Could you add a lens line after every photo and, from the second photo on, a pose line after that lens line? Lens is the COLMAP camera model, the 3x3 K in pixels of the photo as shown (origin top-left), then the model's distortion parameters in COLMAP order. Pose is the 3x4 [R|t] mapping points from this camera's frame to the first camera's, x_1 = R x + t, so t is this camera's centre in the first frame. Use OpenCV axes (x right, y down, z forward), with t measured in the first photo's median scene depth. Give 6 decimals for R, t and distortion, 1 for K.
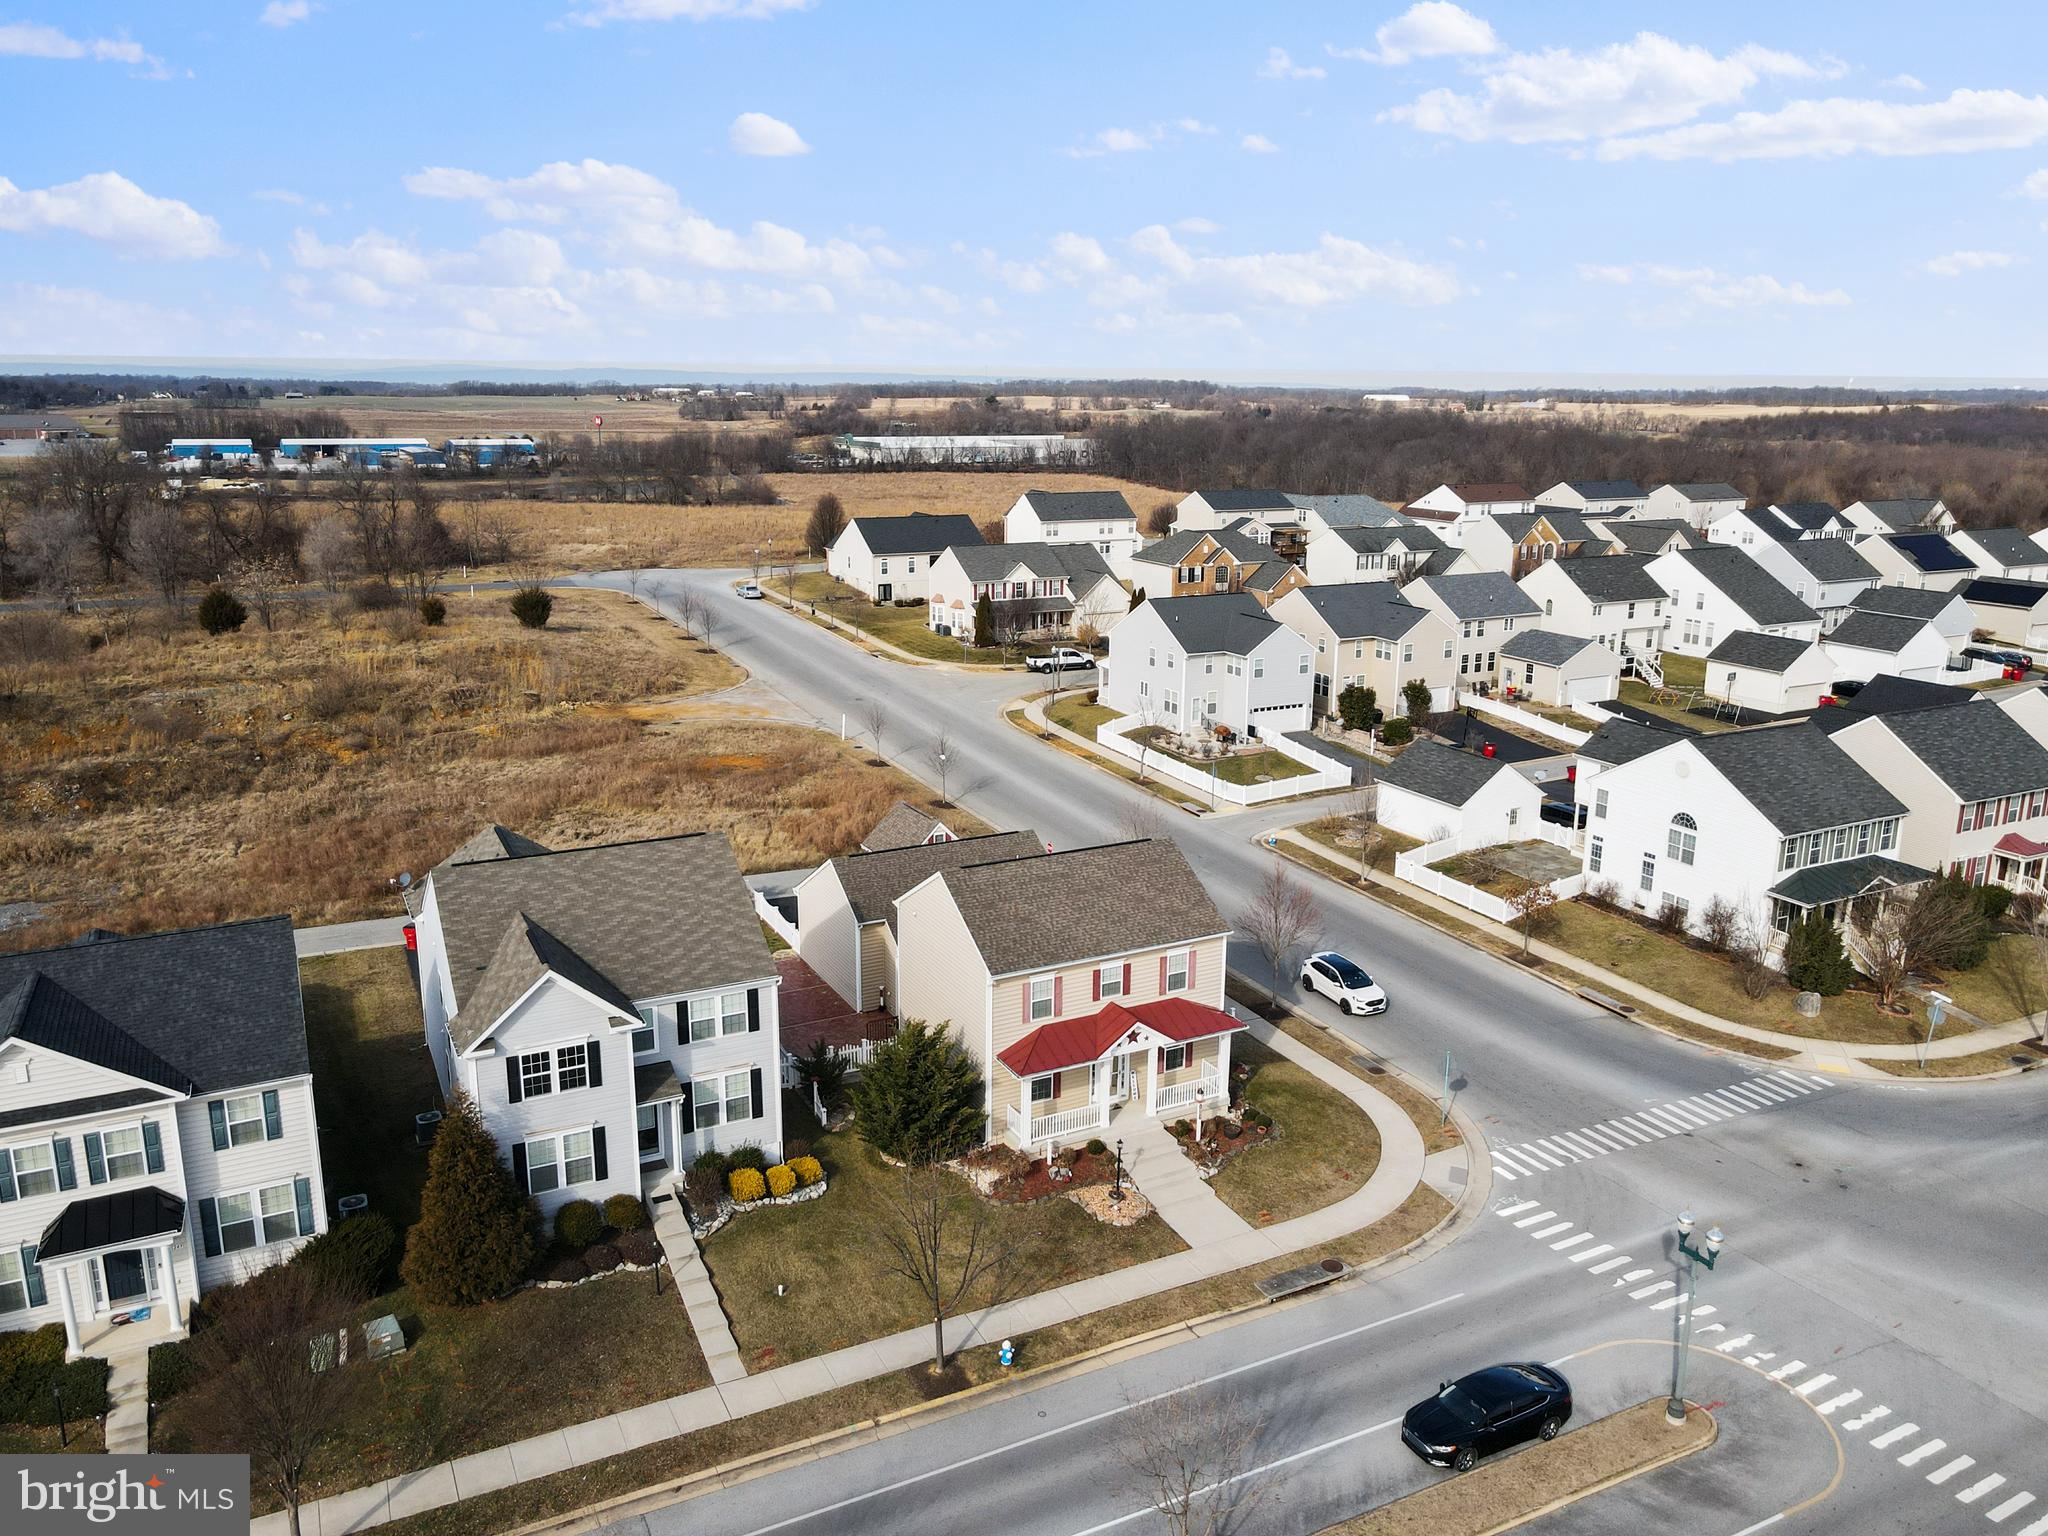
lens RADIAL K [[1484.4, 0, 999.7], [0, 1484.4, 776.2], [0, 0, 1]] dist [0.003008, 0.030934]
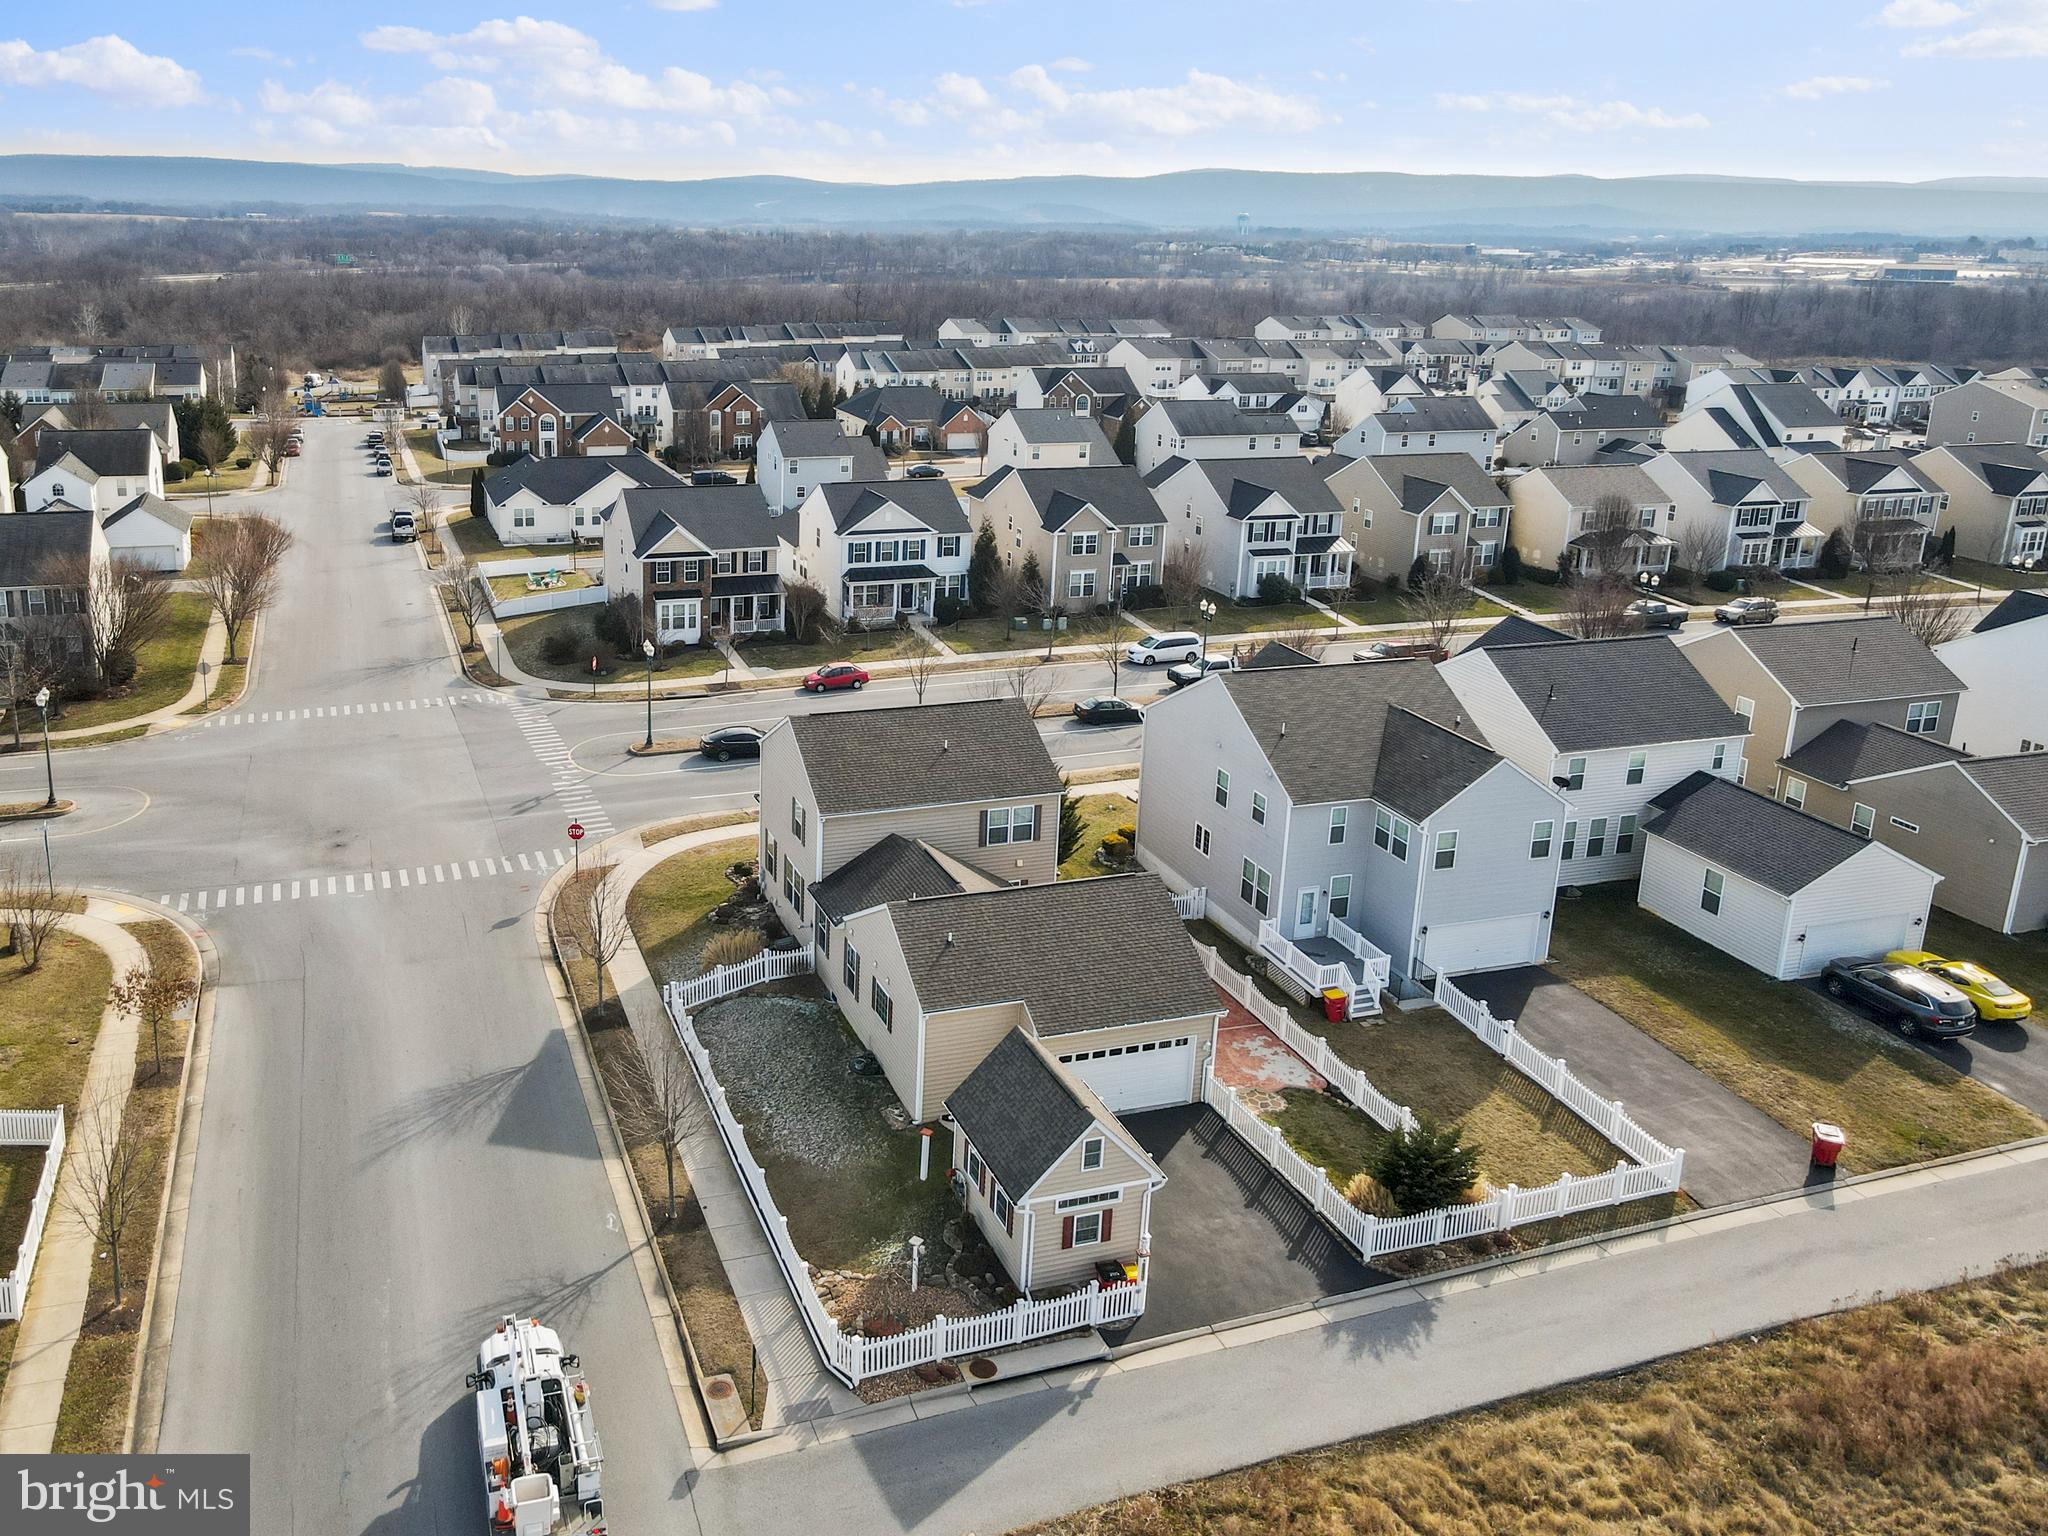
lens RADIAL K [[1556.1, 0, 813.1], [0, 1556.1, 691.2], [0, 0, 1]] dist [0.018314, -0.000441]
pose [[-0.987572, -0.069546, 0.140944, -0.041176], [0.014794, 0.851658, 0.523890, -0.437833], [-0.156470, 0.519464, -0.840044, 1.578065]]
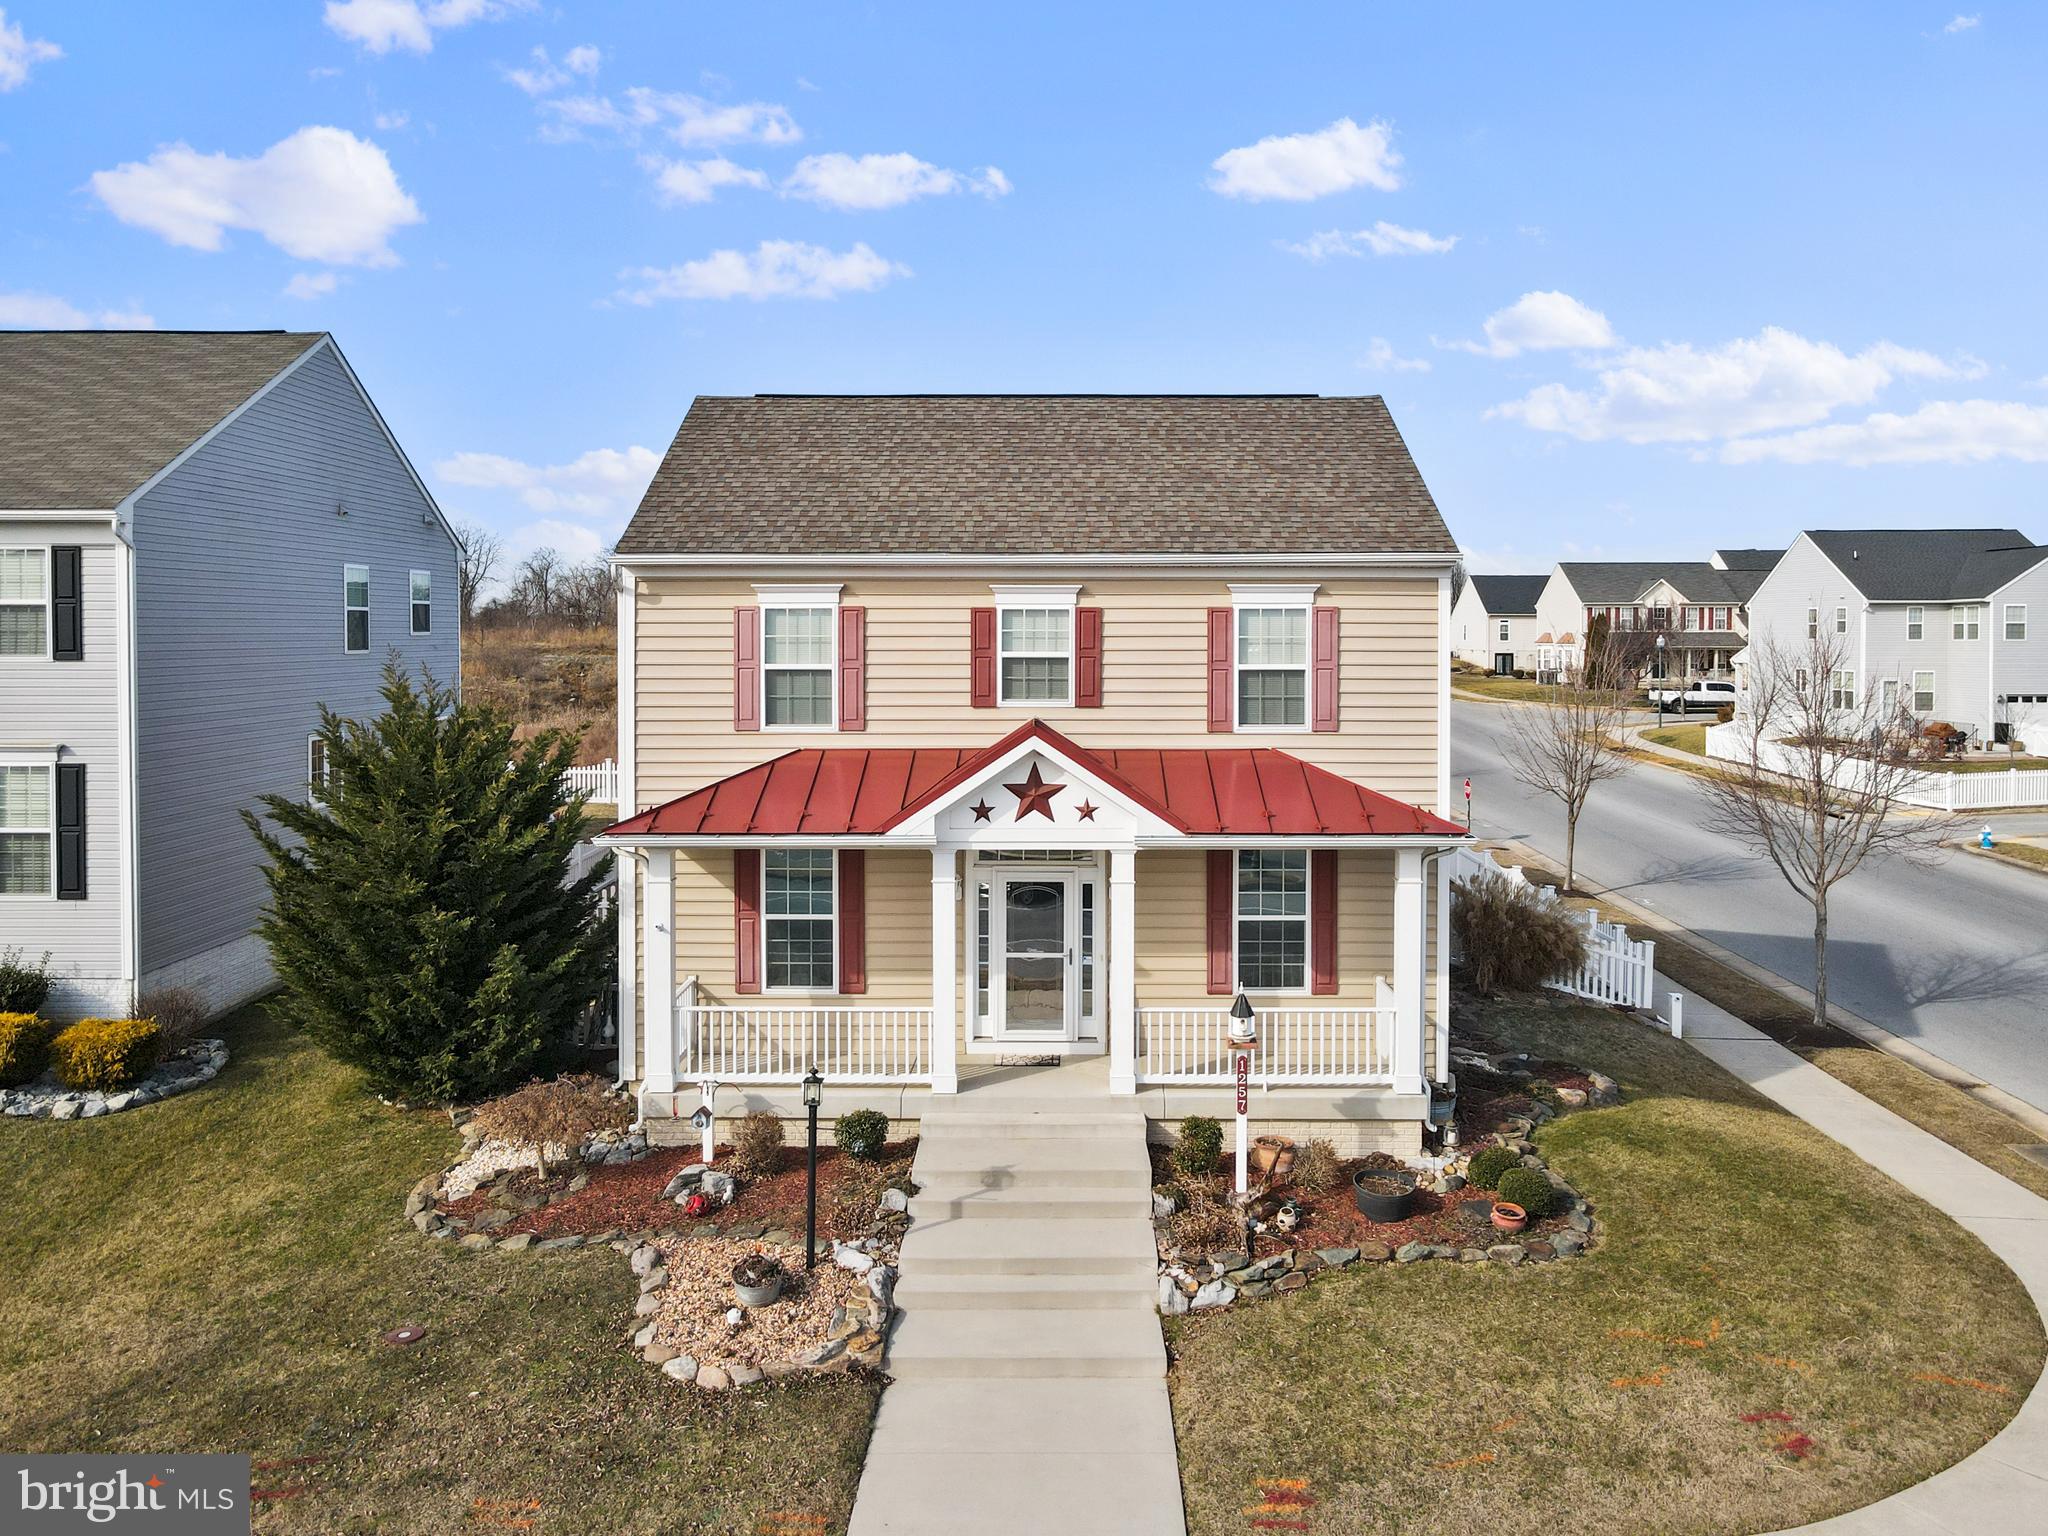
lens RADIAL K [[1522.6, 0, 1029.9], [0, 1522.6, 667.0], [0, 0, 1]] dist [0.002184, 0.037616]
pose [[0.887970, 0.008768, -0.459818, 0.179878], [-0.111623, 0.974031, -0.196985, 0.162081], [0.446150, 0.226243, 0.865890, 0.547520]]
